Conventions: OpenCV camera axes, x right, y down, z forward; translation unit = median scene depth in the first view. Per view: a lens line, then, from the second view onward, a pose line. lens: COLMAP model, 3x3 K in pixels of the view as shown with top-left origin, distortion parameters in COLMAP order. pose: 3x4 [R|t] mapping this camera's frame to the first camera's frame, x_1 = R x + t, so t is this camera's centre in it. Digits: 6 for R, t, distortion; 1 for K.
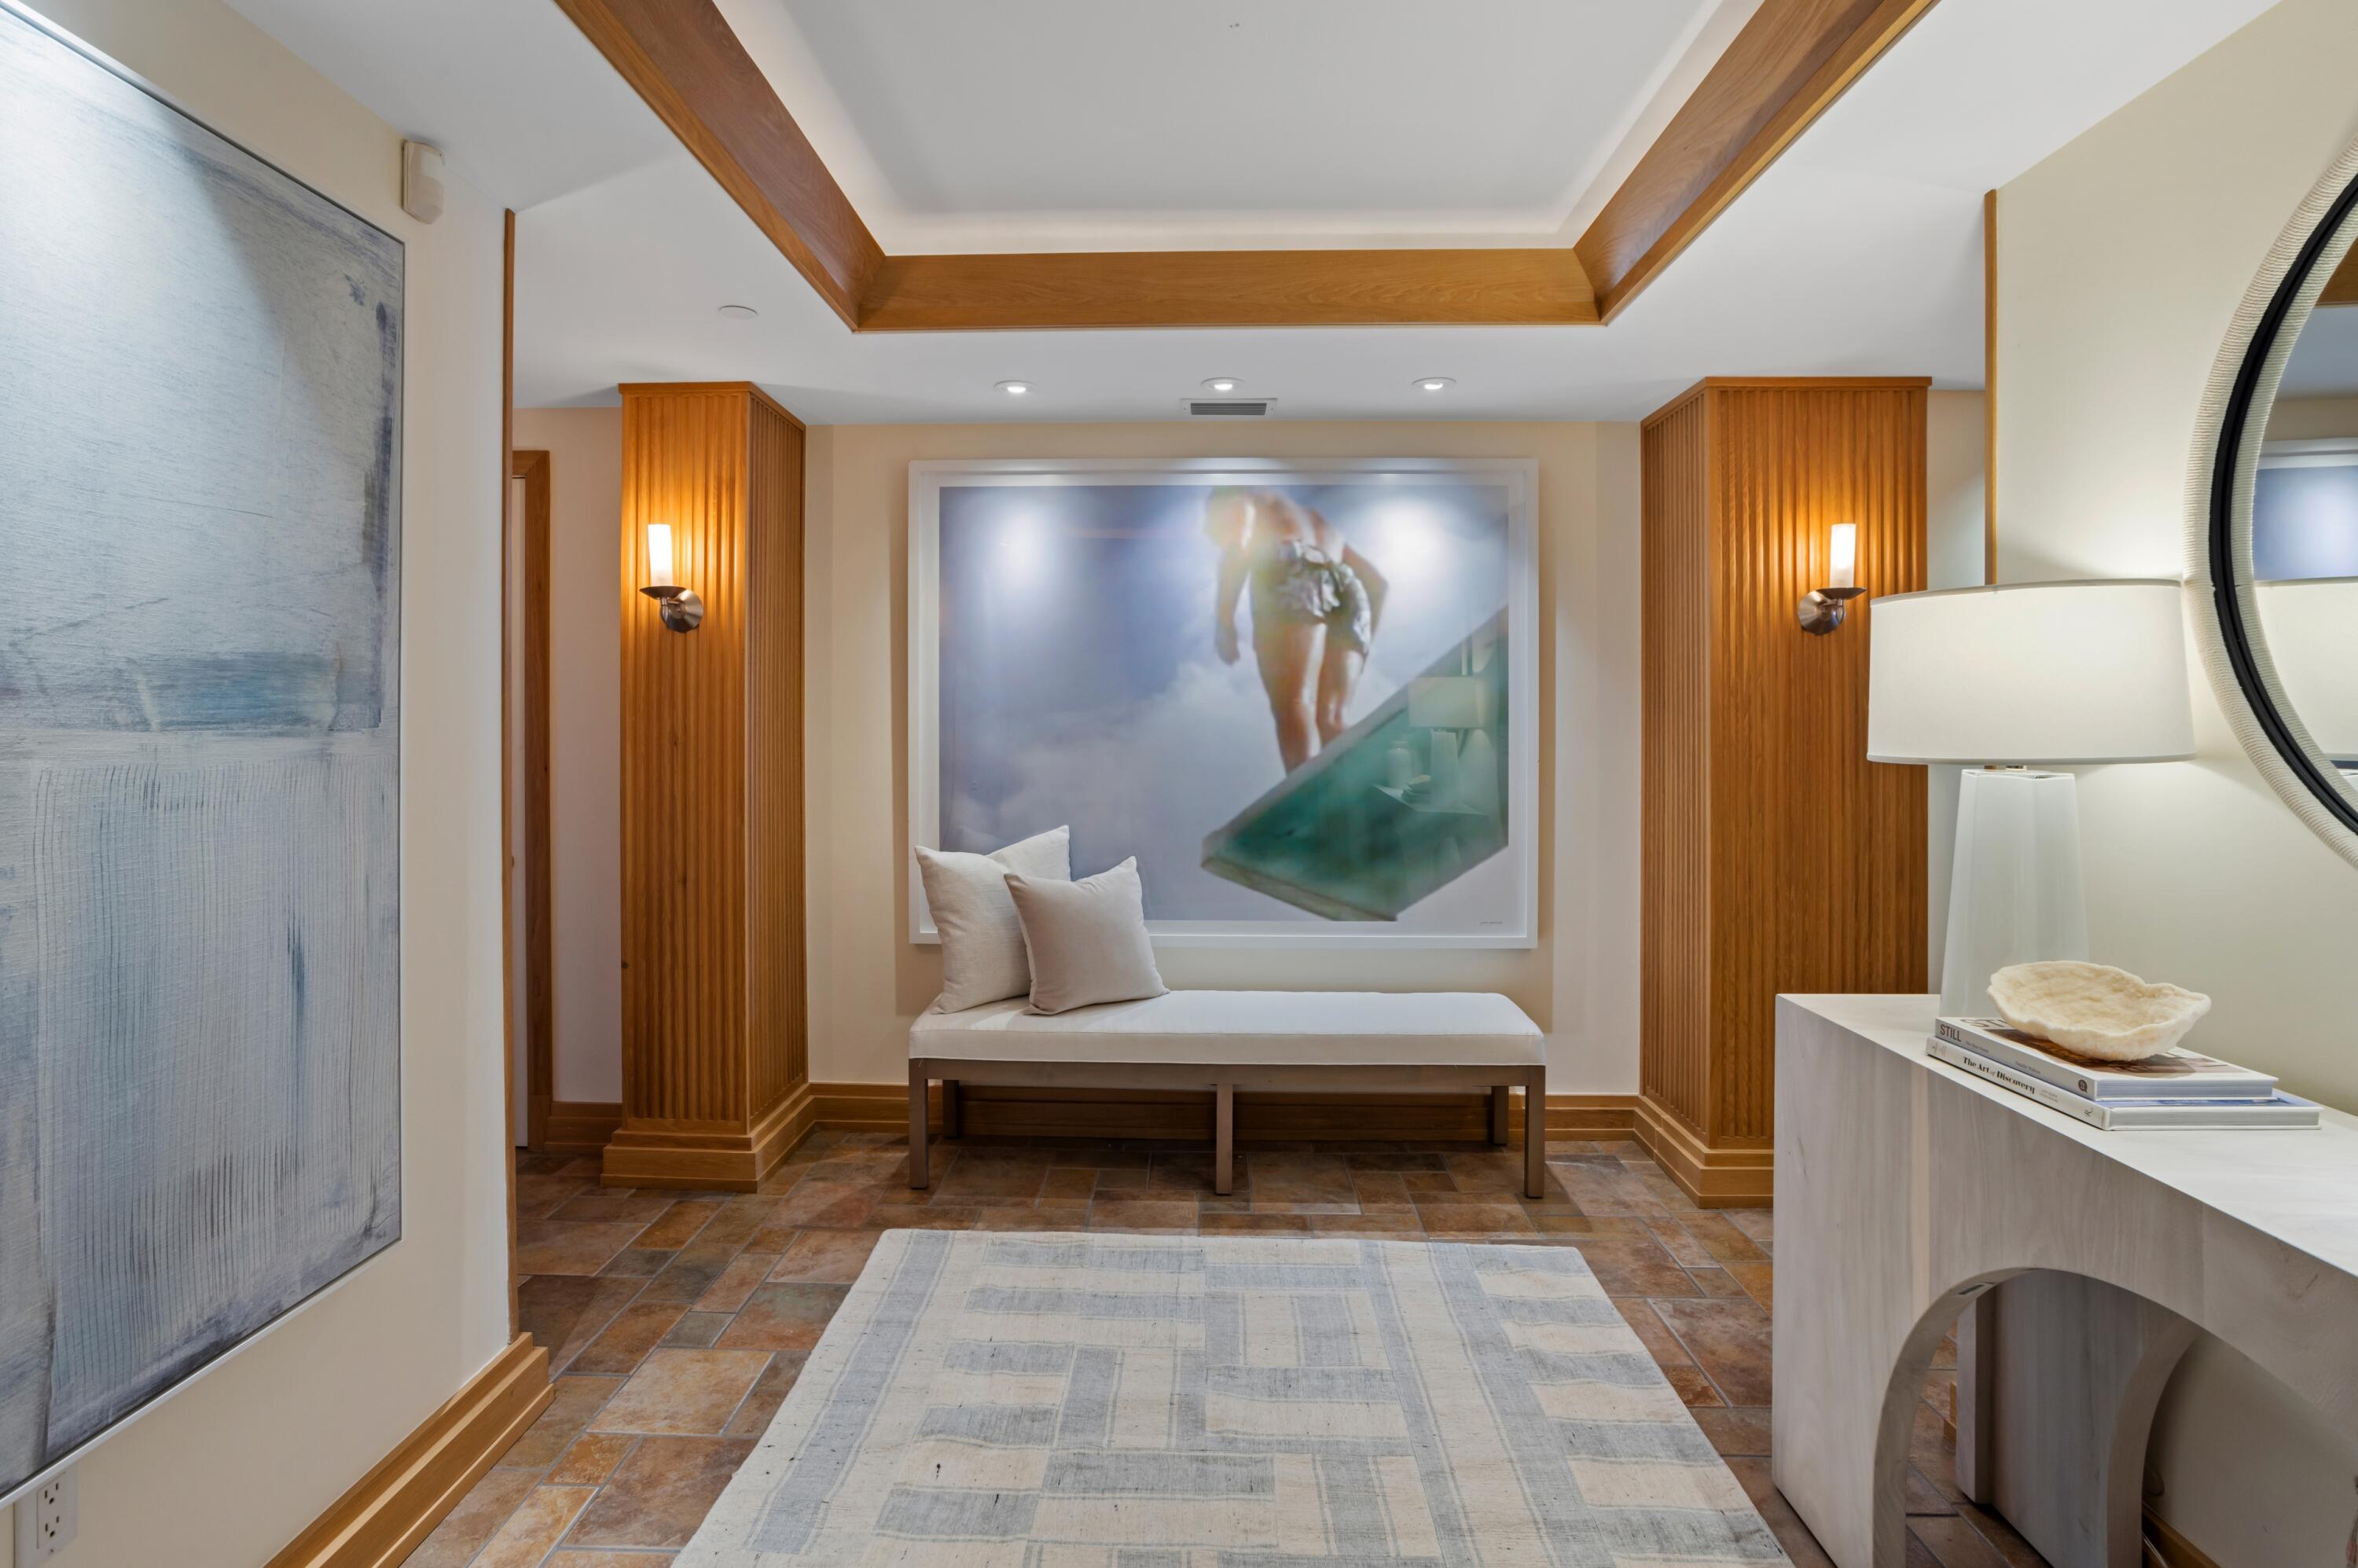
lens RADIAL K [[1210.9, 0, 1174.2], [0, 1210.9, 722.3], [0, 0, 1]] dist [-0.020953, 0.044753]
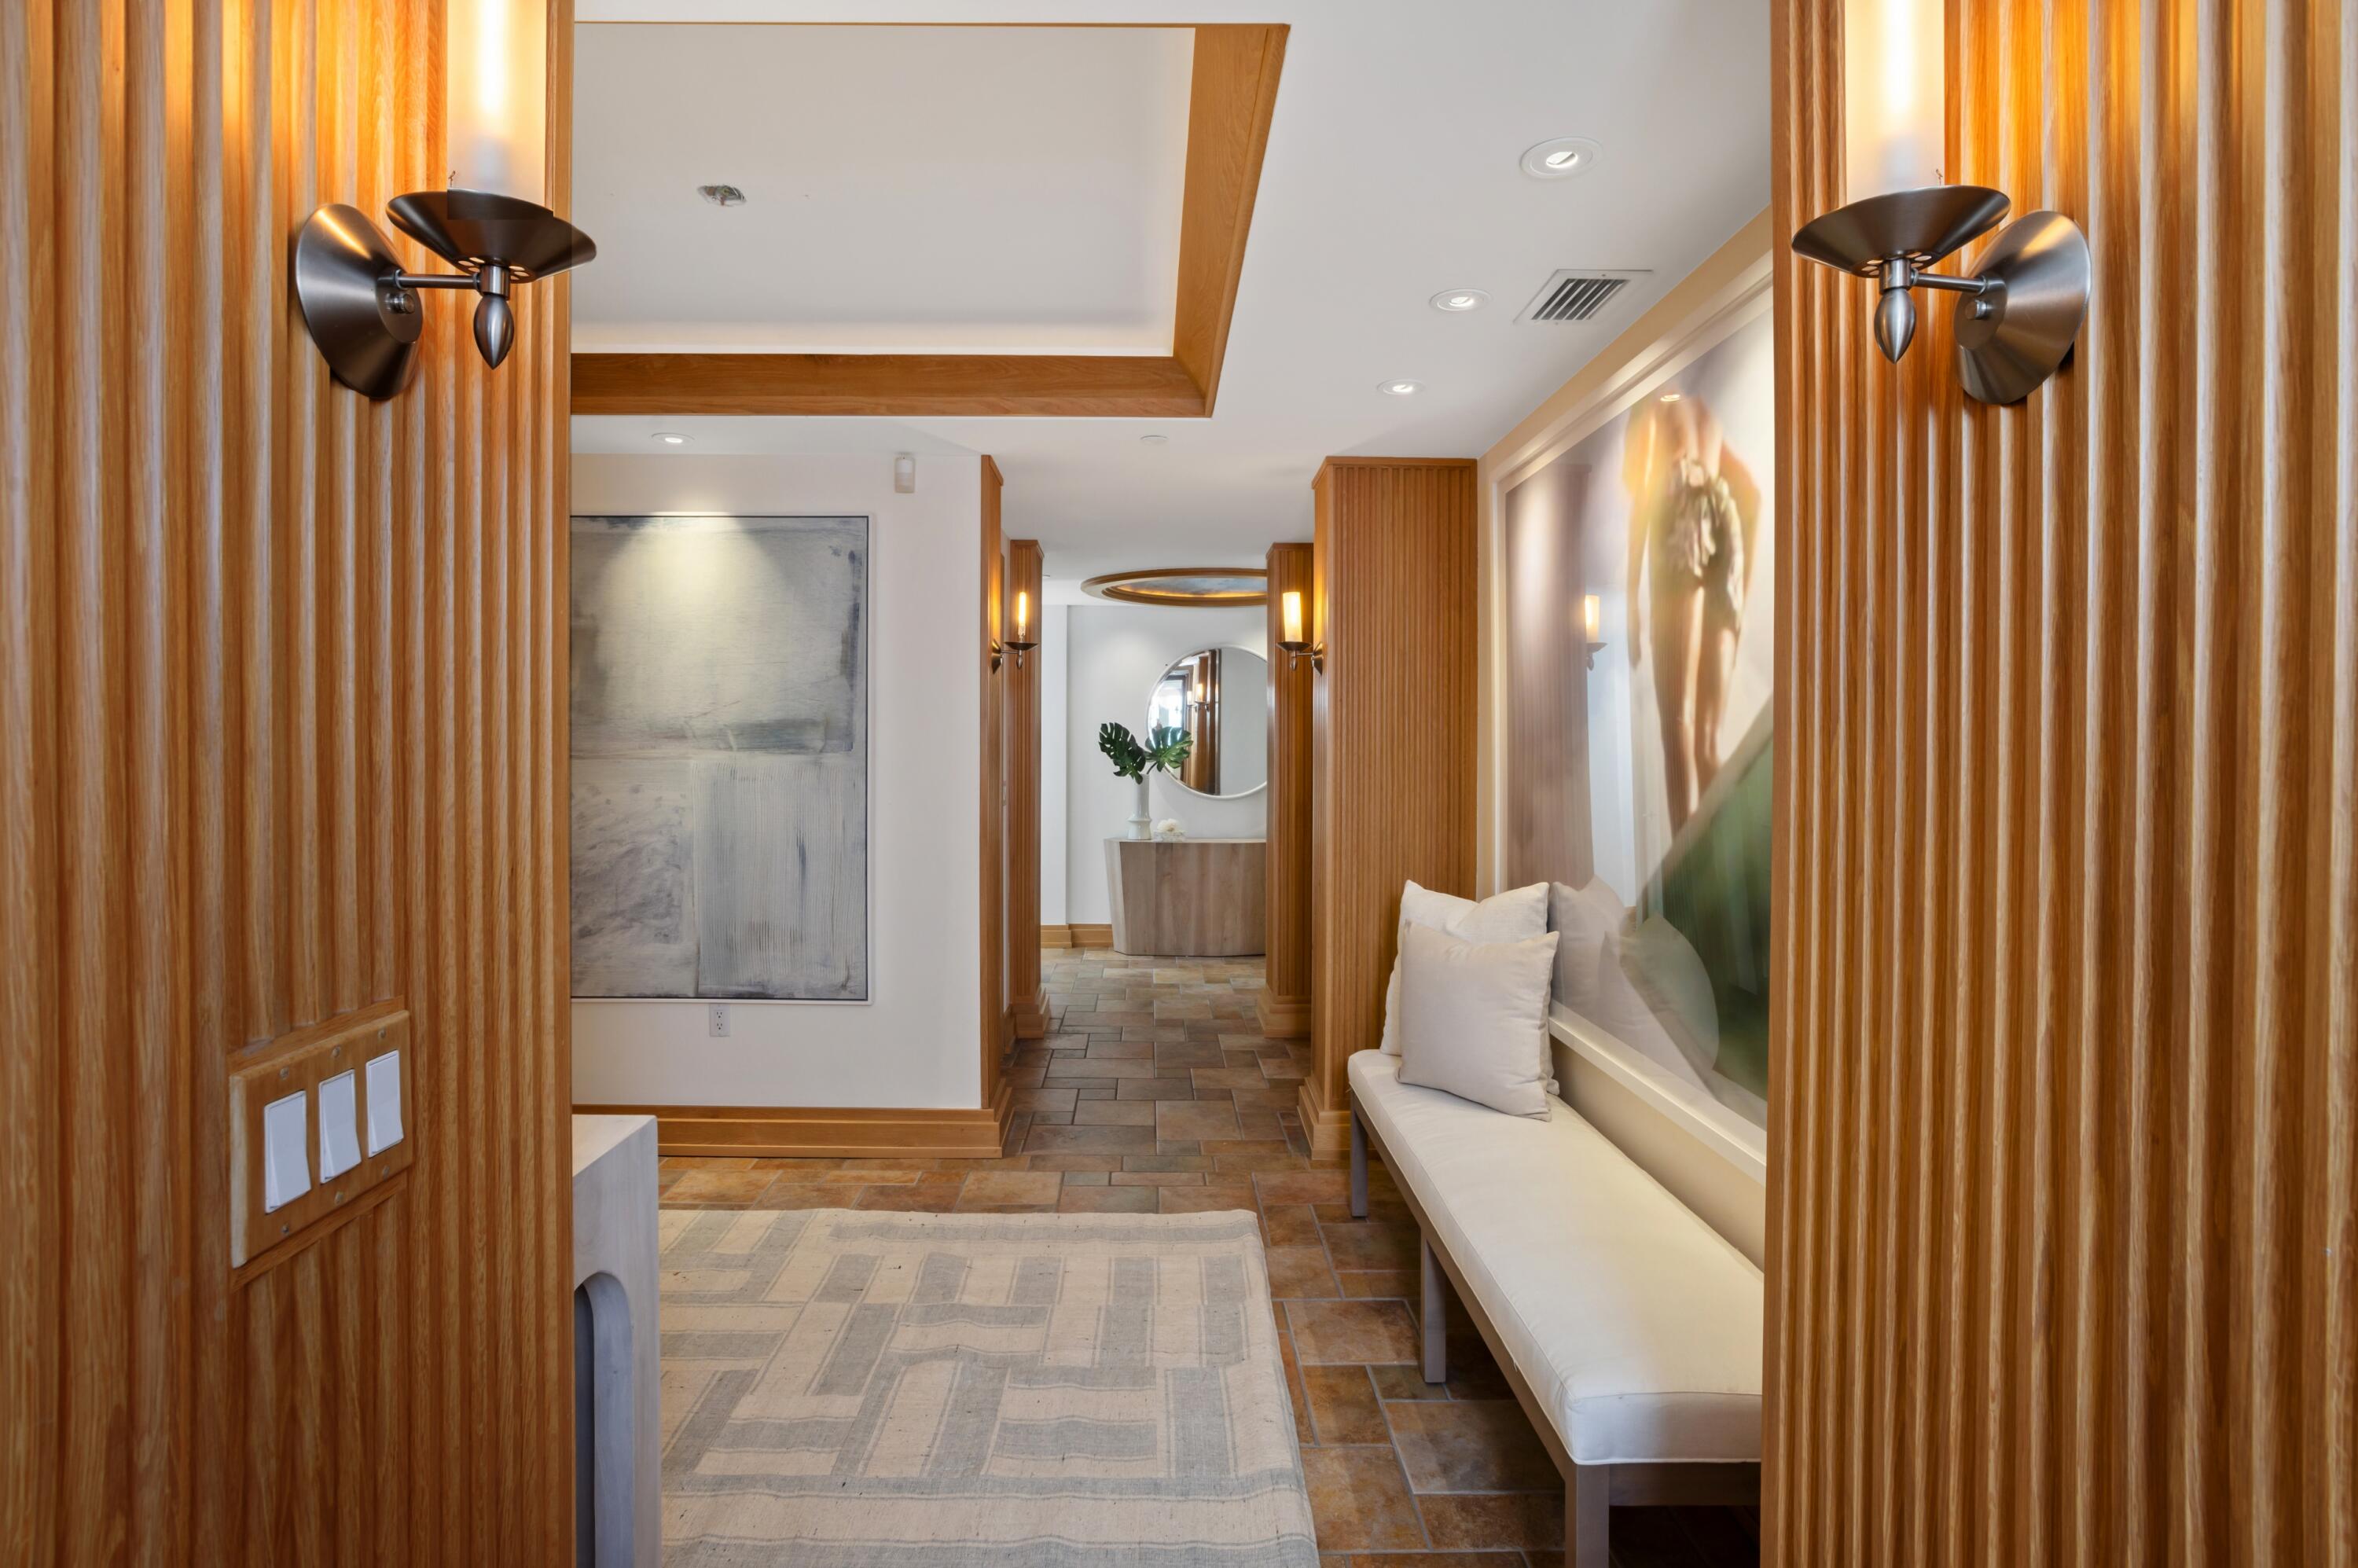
lens RADIAL K [[1158.9, 0, 1147.1], [0, 1158.9, 754.3], [0, 0, 1]] dist [-0.053735, 0.037879]
pose [[0.030248, -0.001745, -0.999541, 1.168274], [-0.011259, 0.999934, -0.002086, 0.006855], [0.999479, 0.011317, 0.030226, 1.240838]]
